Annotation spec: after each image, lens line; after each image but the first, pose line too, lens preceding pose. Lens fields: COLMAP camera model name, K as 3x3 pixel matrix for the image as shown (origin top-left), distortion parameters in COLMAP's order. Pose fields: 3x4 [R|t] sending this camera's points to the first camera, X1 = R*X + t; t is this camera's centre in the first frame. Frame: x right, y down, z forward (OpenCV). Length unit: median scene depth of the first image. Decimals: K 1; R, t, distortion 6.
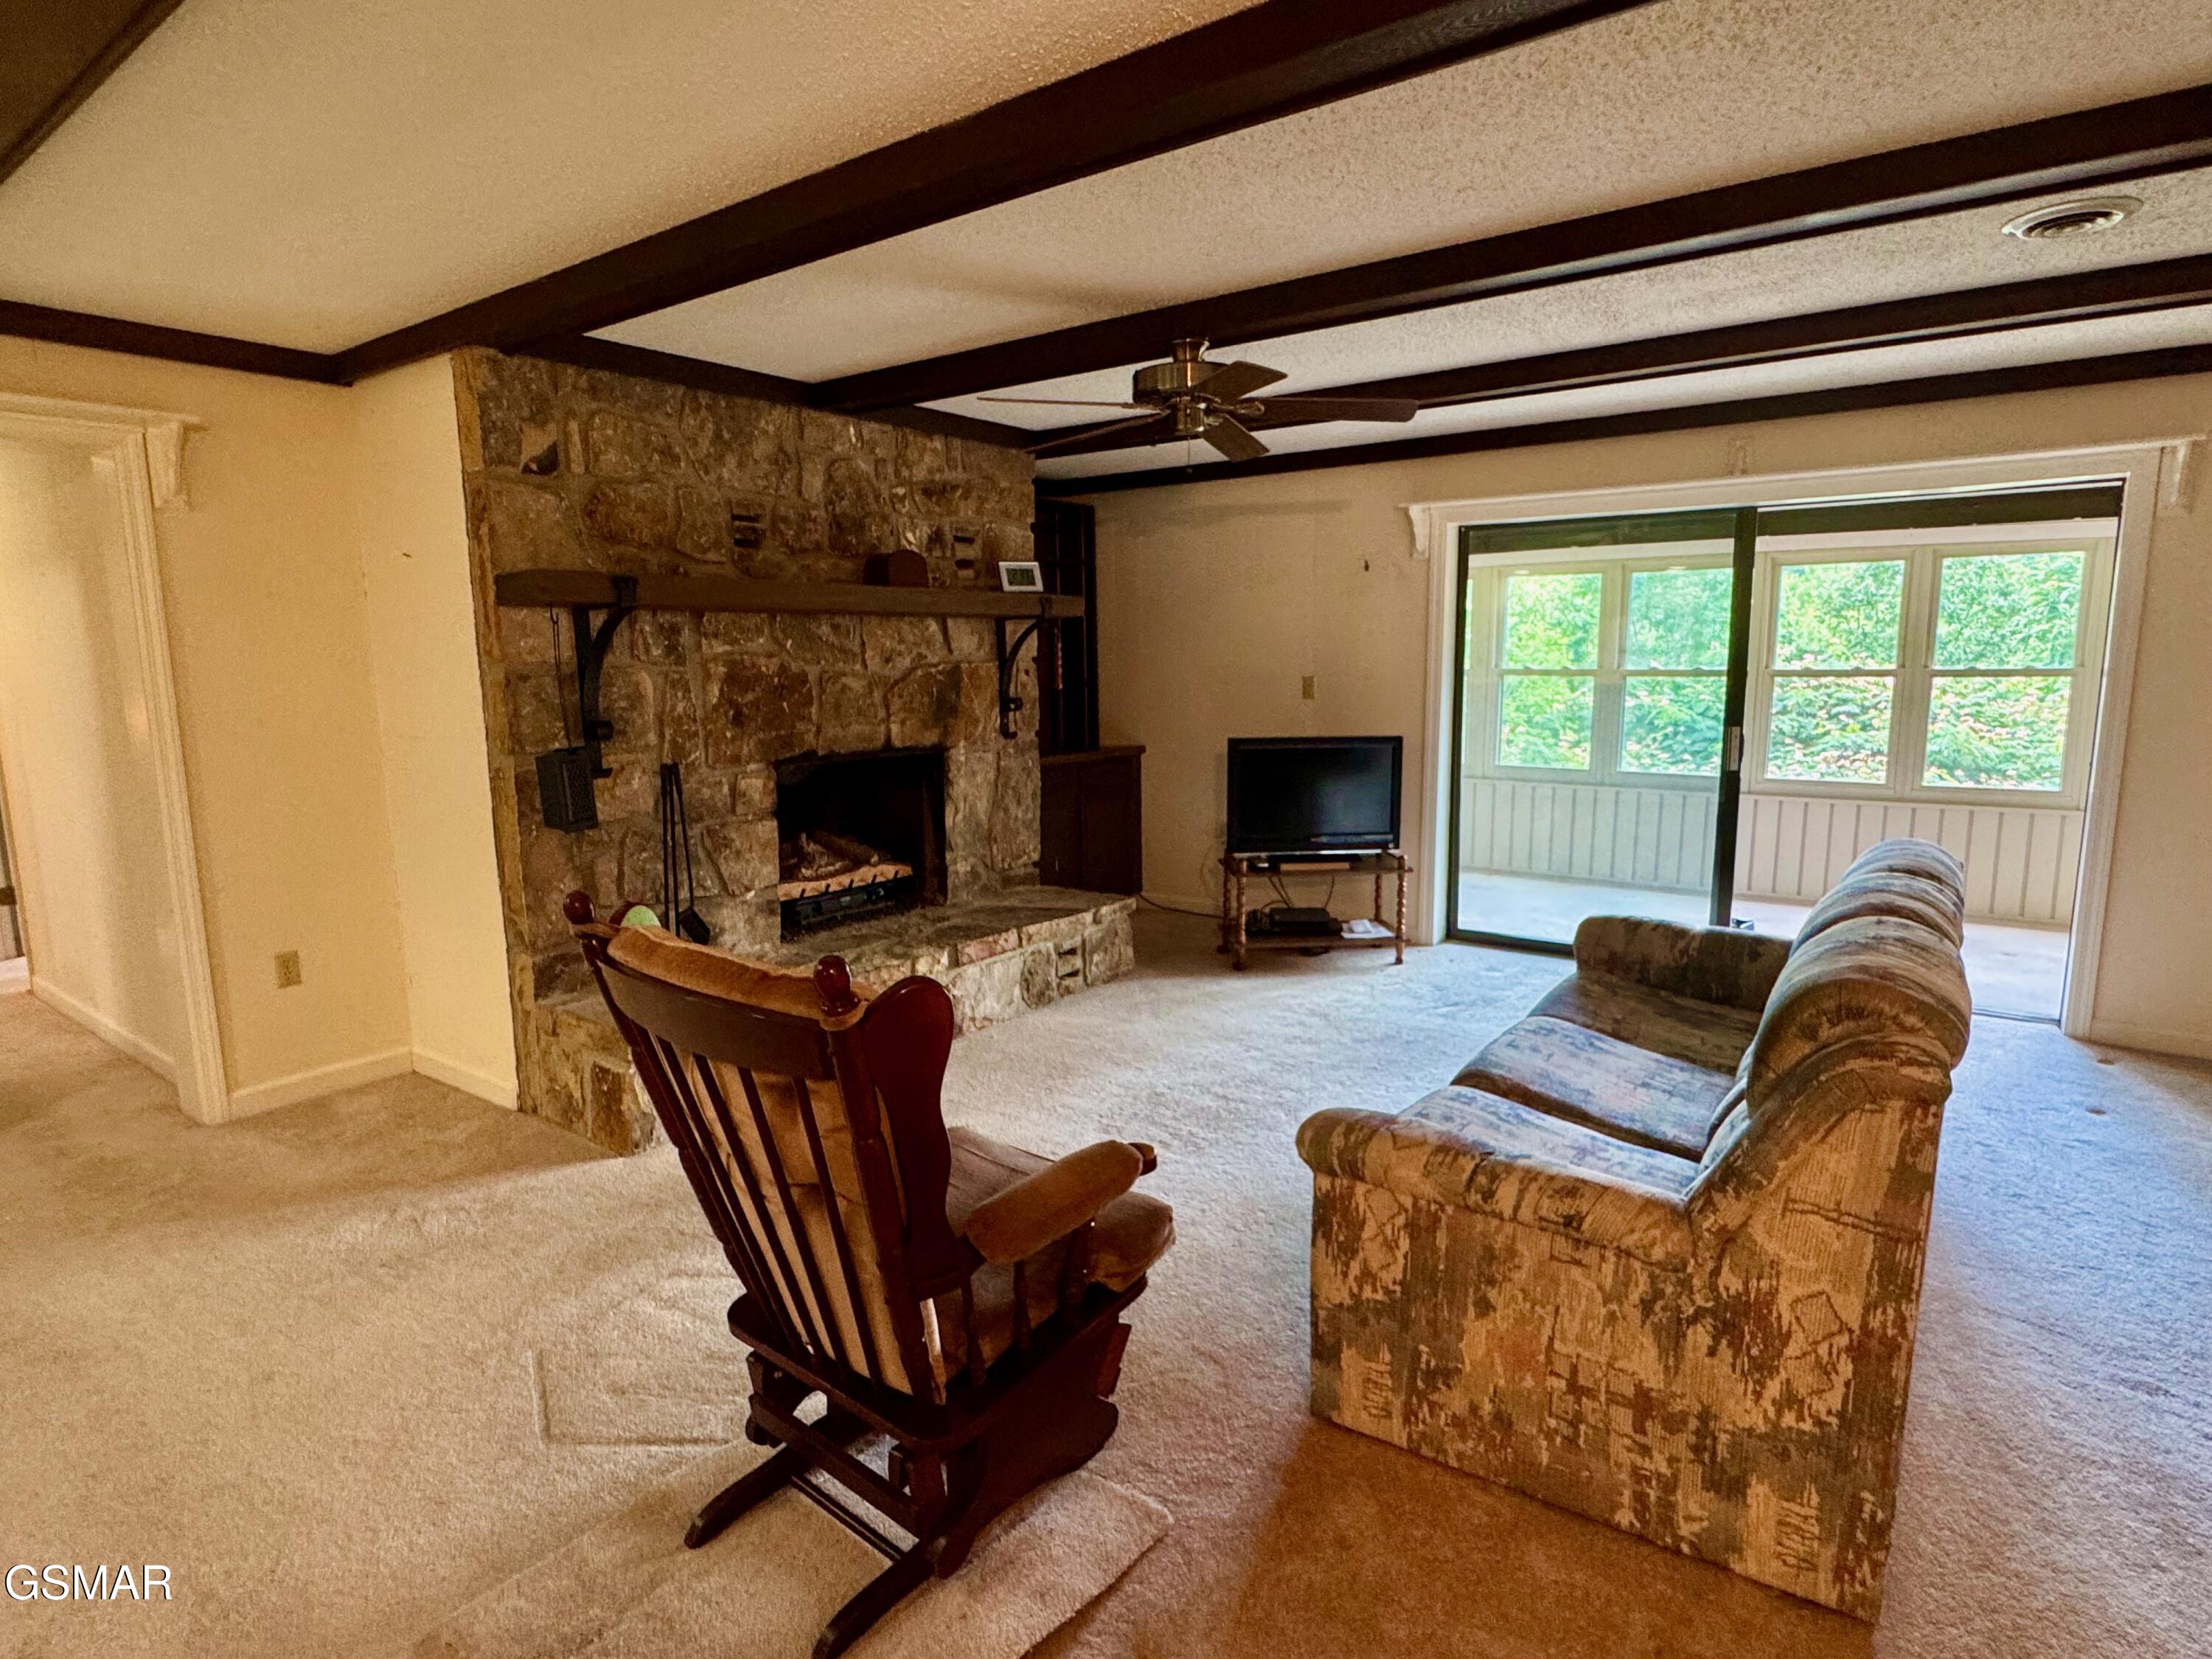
lens RADIAL K [[1165.1, 0, 1107.1], [0, 1165.1, 831.7], [0, 0, 1]] dist [-0.007124, 0.001017]
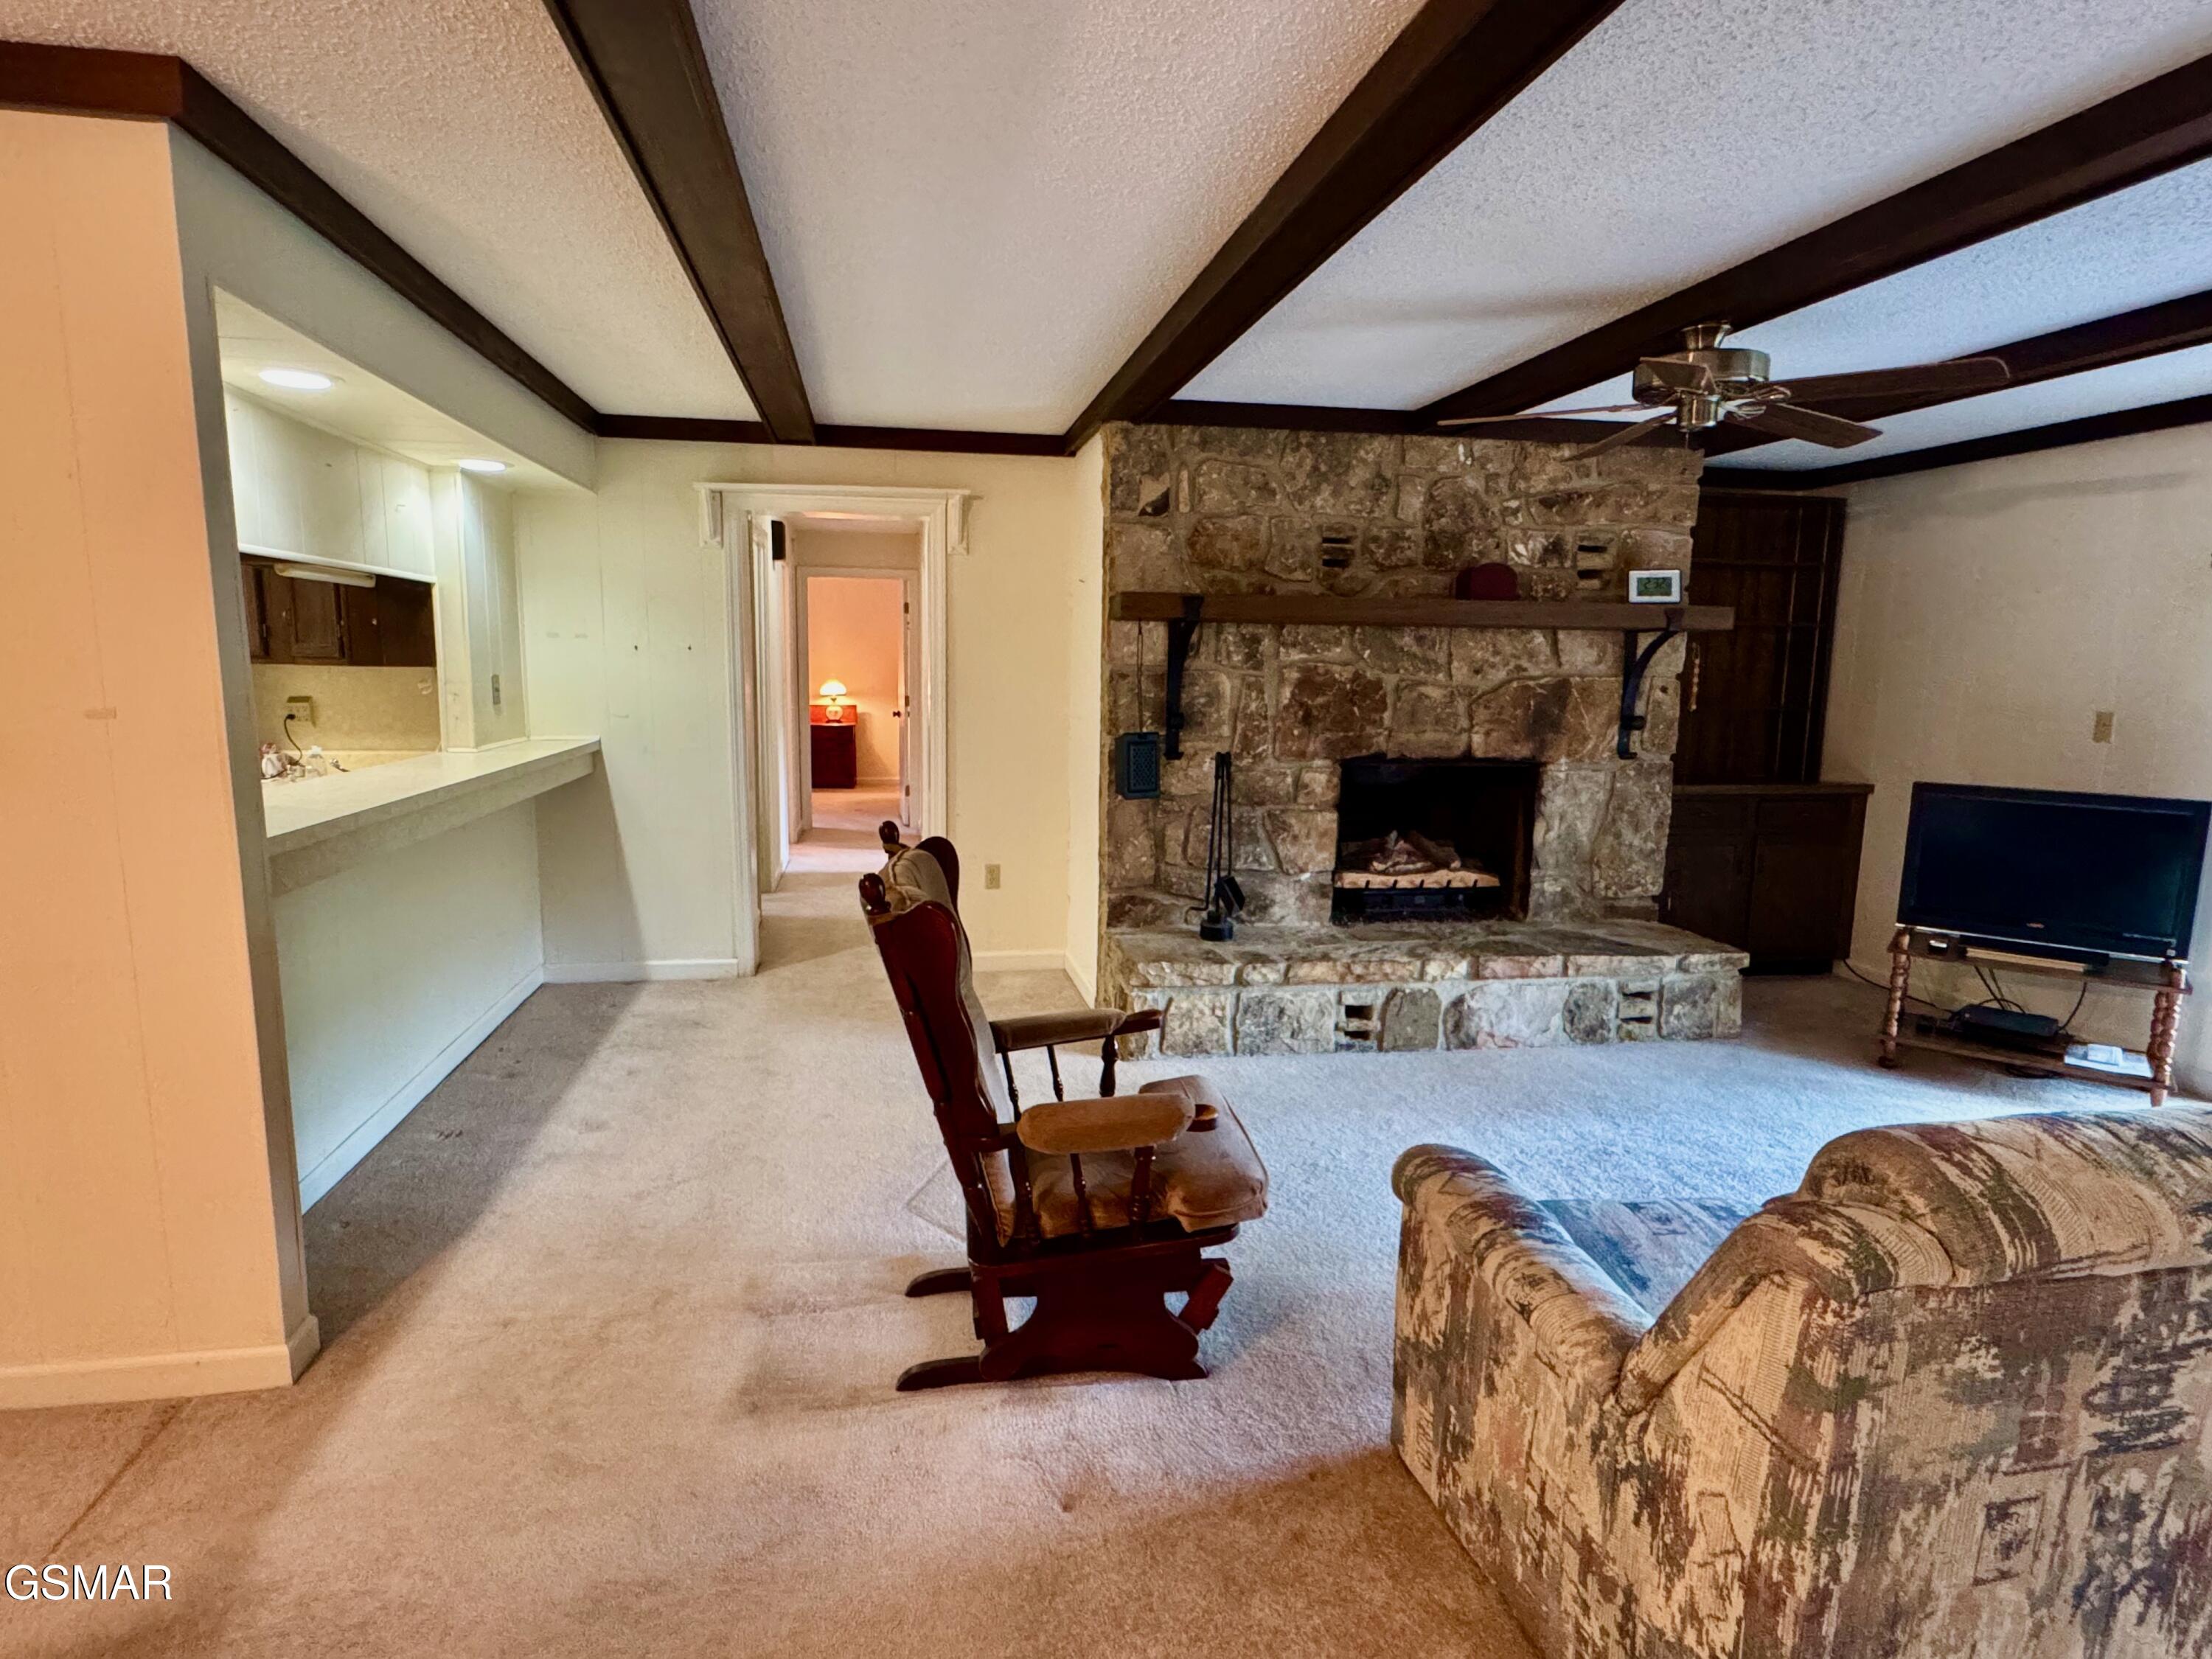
lens RADIAL K [[1165.1, 0, 1103.0], [0, 1165.1, 831.1], [0, 0, 1]] dist [-0.007124, 0.001017]
pose [[0.731930, 0.123445, -0.670104, 0.317537], [-0.125864, 0.991022, 0.045088, -0.015984], [0.669654, 0.051341, 0.740896, 0.039071]]
